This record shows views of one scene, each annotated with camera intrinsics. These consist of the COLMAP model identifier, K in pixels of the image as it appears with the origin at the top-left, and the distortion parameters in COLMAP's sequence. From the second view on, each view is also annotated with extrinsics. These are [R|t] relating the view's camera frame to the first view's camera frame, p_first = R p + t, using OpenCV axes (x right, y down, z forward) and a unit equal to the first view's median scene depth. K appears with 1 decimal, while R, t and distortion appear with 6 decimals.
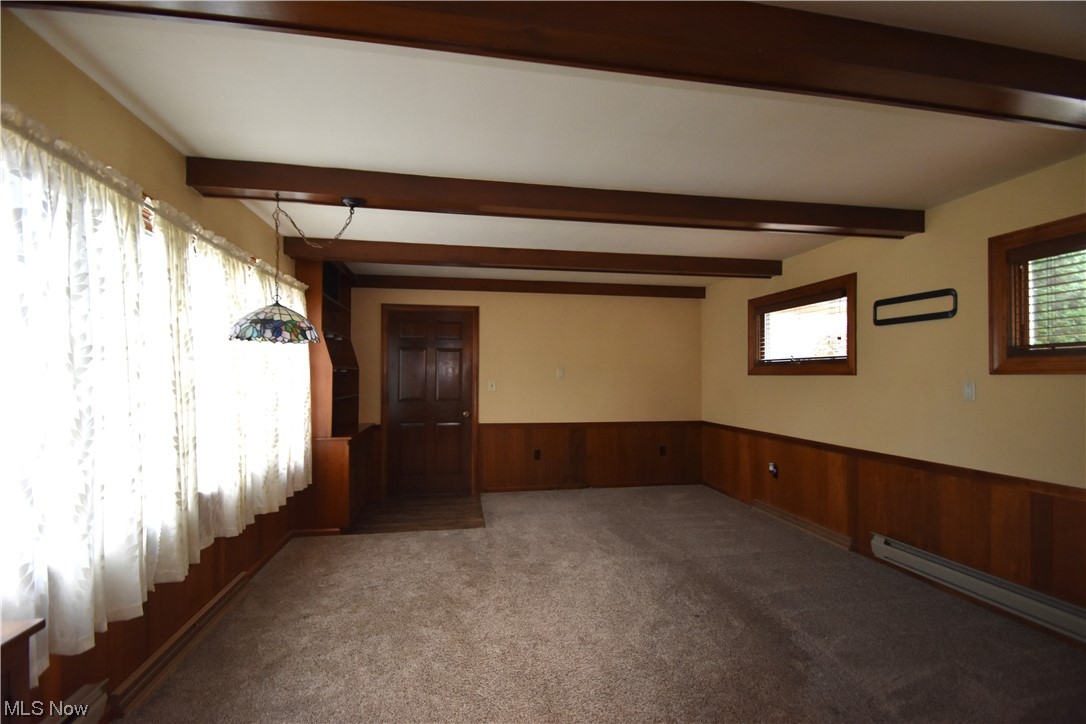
lens RADIAL K [[476.6, 0, 539.2], [0, 476.6, 368.8], [0, 0, 1]] dist [0.022372, -0.019339]
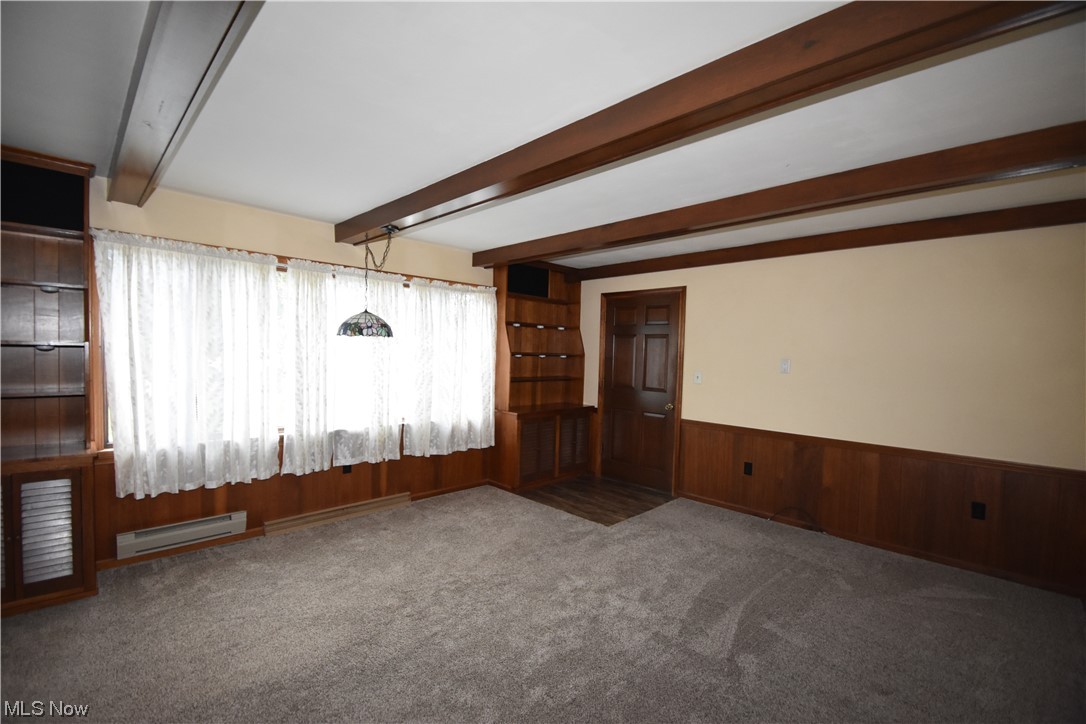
lens RADIAL K [[476.6, 0, 539.2], [0, 476.6, 368.8], [0, 0, 1]] dist [0.022372, -0.019339]
pose [[0.563320, 0.039890, -0.825276, 0.640722], [-0.011222, 0.999111, 0.040633, -0.016046], [0.826163, -0.013628, 0.563267, 0.402010]]
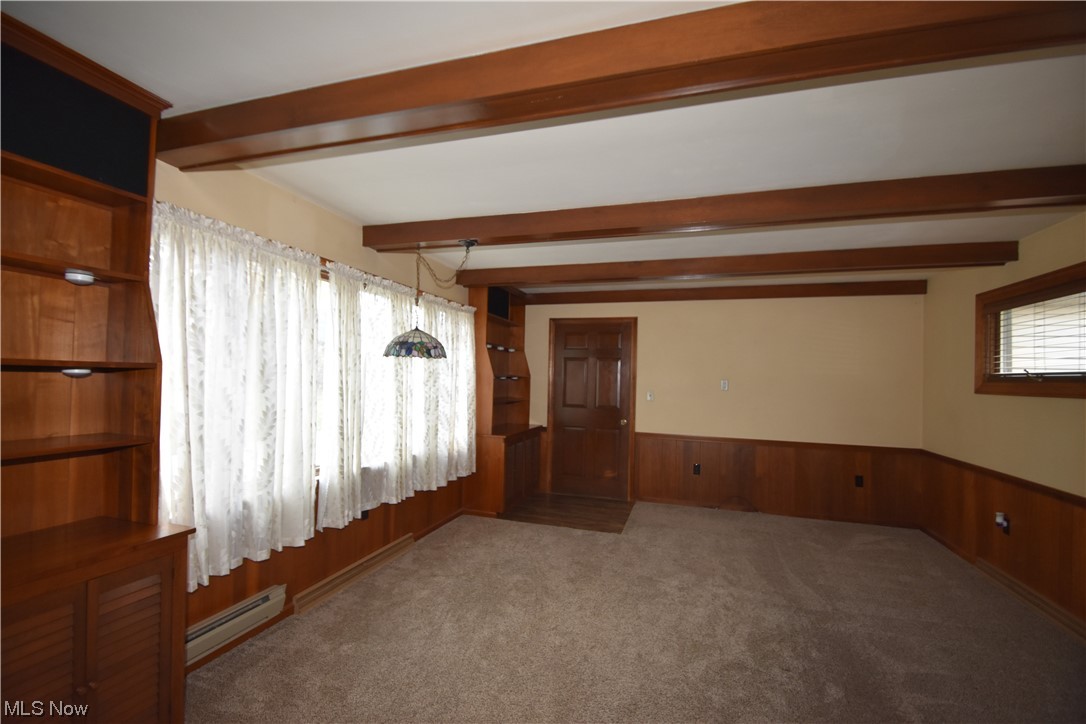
lens RADIAL K [[476.6, 0, 539.2], [0, 476.6, 368.8], [0, 0, 1]] dist [0.022372, -0.019339]
pose [[0.884665, 0.009611, -0.466128, 0.232393], [-0.013738, 0.999891, -0.005458, -0.016298], [0.466025, 0.011232, 0.884700, 0.006473]]
